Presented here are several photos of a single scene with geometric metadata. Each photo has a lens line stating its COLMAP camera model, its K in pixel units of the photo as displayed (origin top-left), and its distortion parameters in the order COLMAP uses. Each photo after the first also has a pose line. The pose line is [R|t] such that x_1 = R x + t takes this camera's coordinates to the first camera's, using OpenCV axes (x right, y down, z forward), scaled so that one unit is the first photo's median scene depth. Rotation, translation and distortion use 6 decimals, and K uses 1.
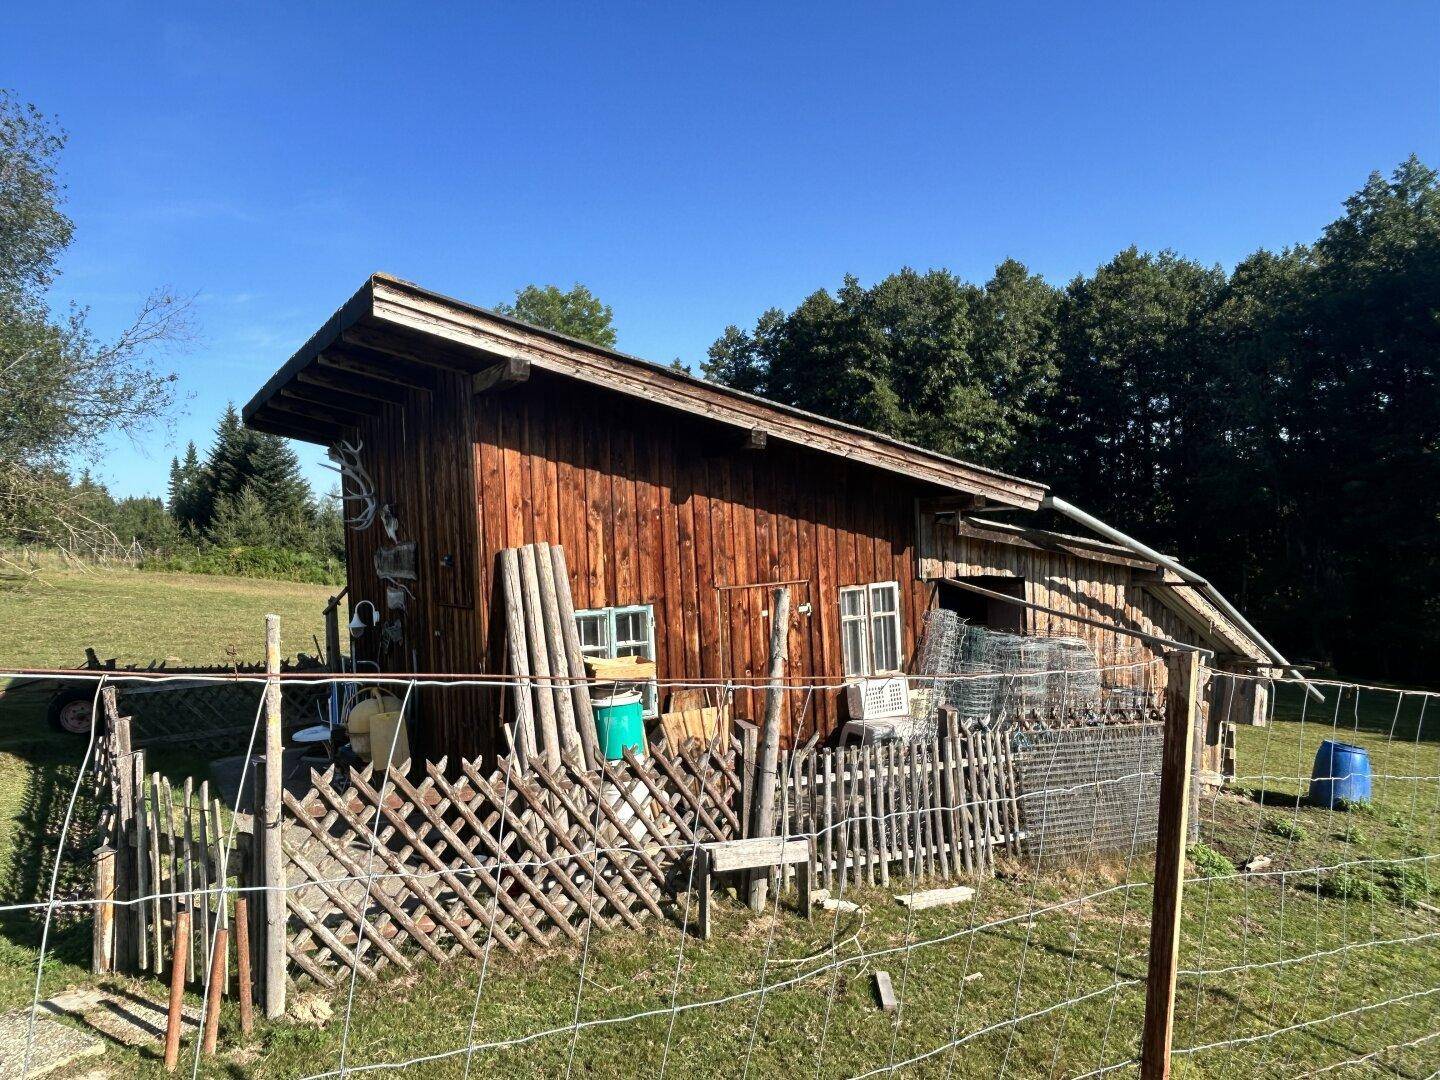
lens RADIAL K [[969.6, 0, 721.4], [0, 969.6, 538.6], [0, 0, 1]] dist [0.034090, -0.052112]
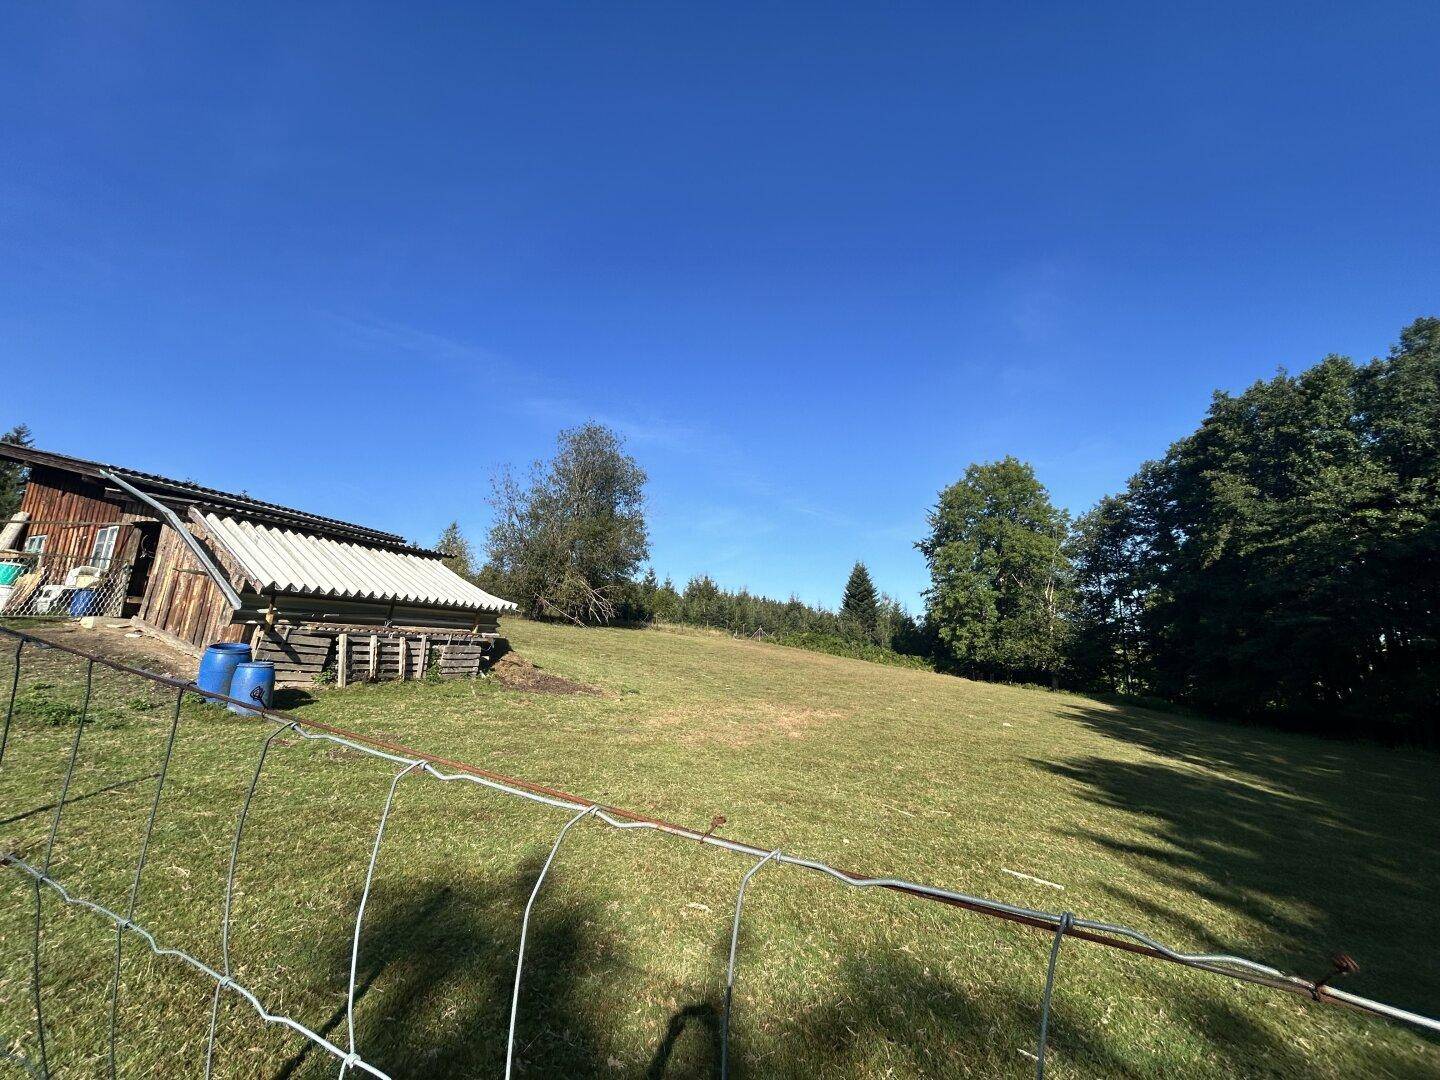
lens RADIAL K [[580.8, 0, 720.8], [0, 580.8, 537.9], [0, 0, 1]] dist [-0.000046, 0.000158]
pose [[0.596428, -0.113490, -0.794603, 0.325914], [-0.050337, 0.982717, -0.178140, 0.038202], [0.801087, 0.146246, 0.580407, 0.218715]]
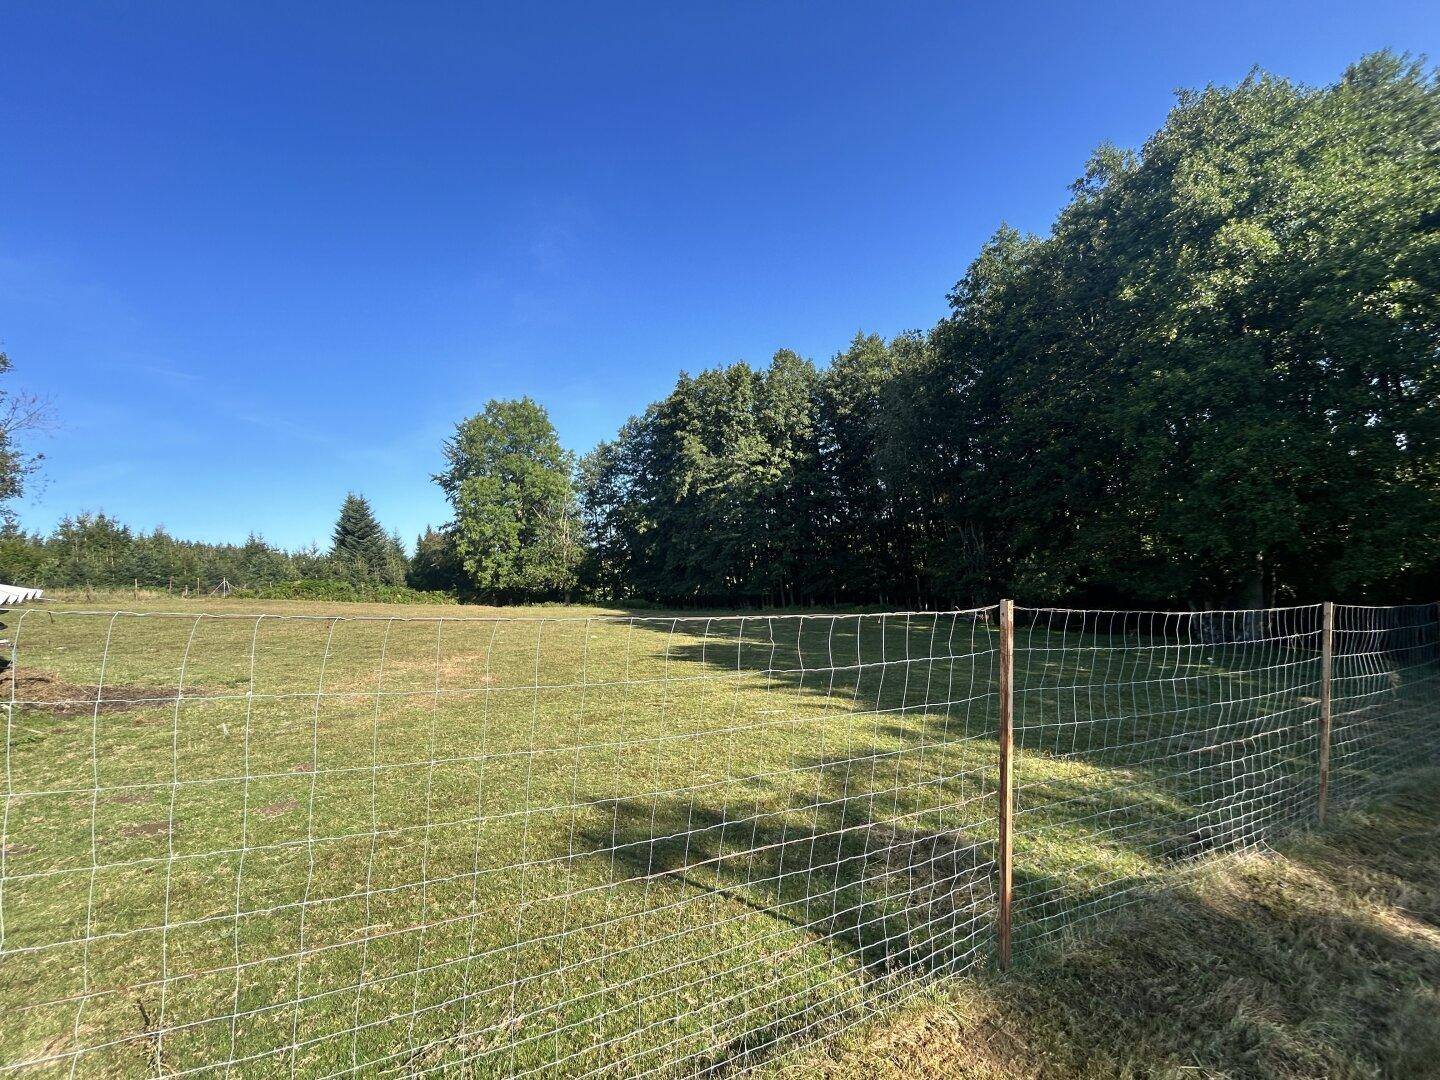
lens RADIAL K [[580.8, 0, 720.8], [0, 580.8, 537.9], [0, 0, 1]] dist [-0.000046, 0.000158]
pose [[0.993816, -0.068413, -0.087464, 0.273483], [0.064311, 0.996731, -0.048897, 0.031468], [0.090523, 0.042970, 0.994967, 0.151249]]
